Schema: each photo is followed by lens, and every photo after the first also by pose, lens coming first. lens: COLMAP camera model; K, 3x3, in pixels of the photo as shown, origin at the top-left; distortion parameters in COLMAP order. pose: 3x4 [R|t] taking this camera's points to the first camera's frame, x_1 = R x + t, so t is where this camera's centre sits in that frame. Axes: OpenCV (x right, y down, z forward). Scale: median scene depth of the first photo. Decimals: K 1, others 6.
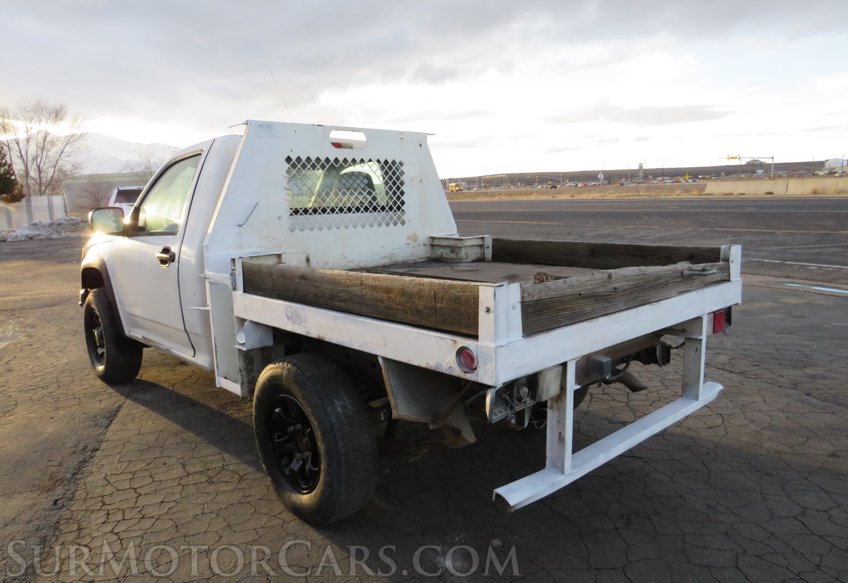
lens RADIAL K [[624.7, 0, 407.9], [0, 624.7, 291.9], [0, 0, 1]] dist [-0.015713, -0.000852]
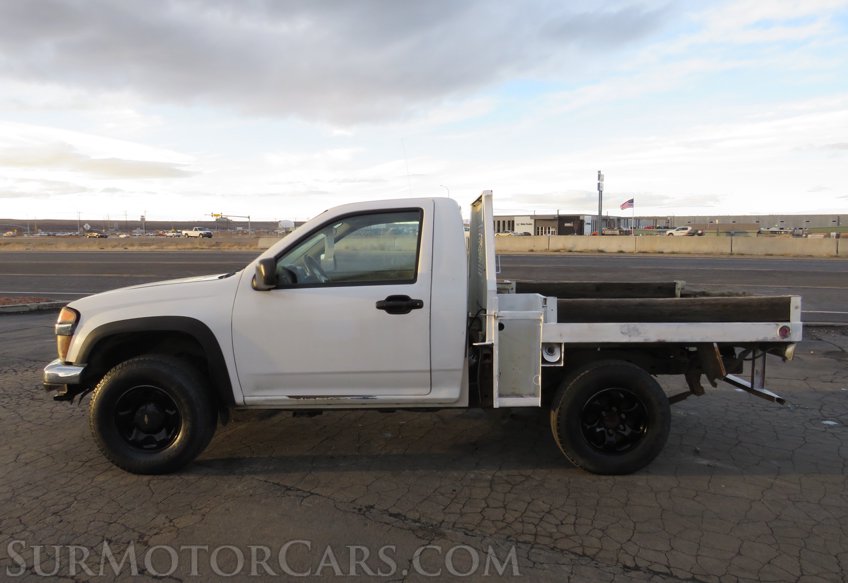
lens RADIAL K [[624.7, 0, 407.9], [0, 624.7, 291.9], [0, 0, 1]] dist [-0.015713, -0.000852]
pose [[0.658772, -0.035089, 0.751524, -0.106771], [0.096458, 0.994607, -0.038114, -0.003285], [-0.746134, 0.097599, 0.658604, 0.024451]]
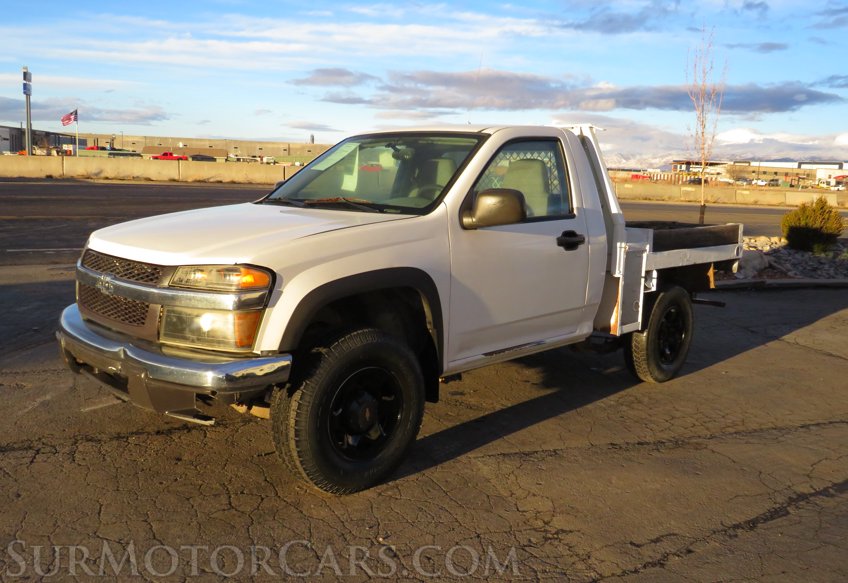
lens RADIAL K [[805.6, 0, 406.7], [0, 805.6, 288.7], [0, 0, 1]] dist [-0.026883, 0.005788]
pose [[-0.092979, -0.115460, 0.988951, -0.150783], [0.122816, 0.984338, 0.126469, -0.016171], [-0.988064, 0.133218, -0.077342, 0.124218]]
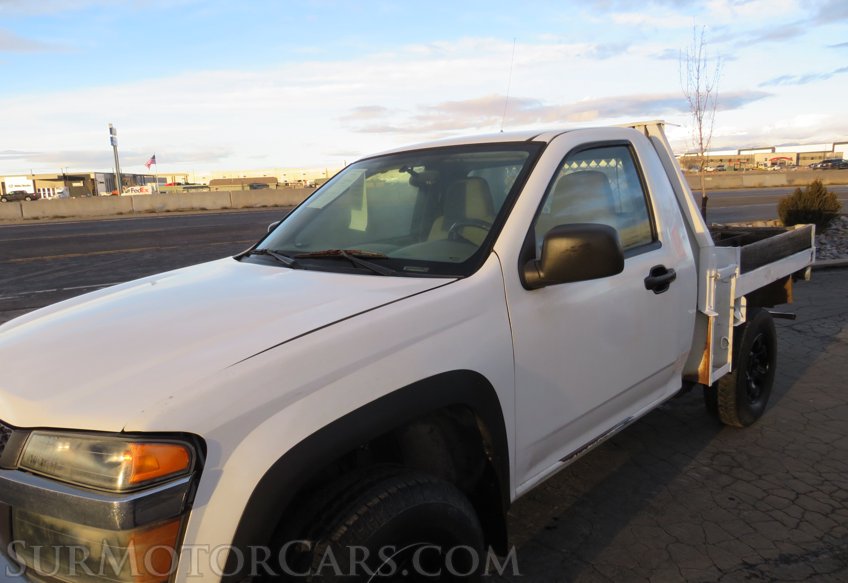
lens RADIAL K [[616.1, 0, 408.8], [0, 616.1, 295.3], [0, 0, 1]] dist [-0.007479, -0.001449]
pose [[-0.072641, -0.145141, 0.986741, -0.098820], [0.200311, 0.967072, 0.156994, -0.019435], [-0.977036, 0.209060, -0.041175, 0.119907]]
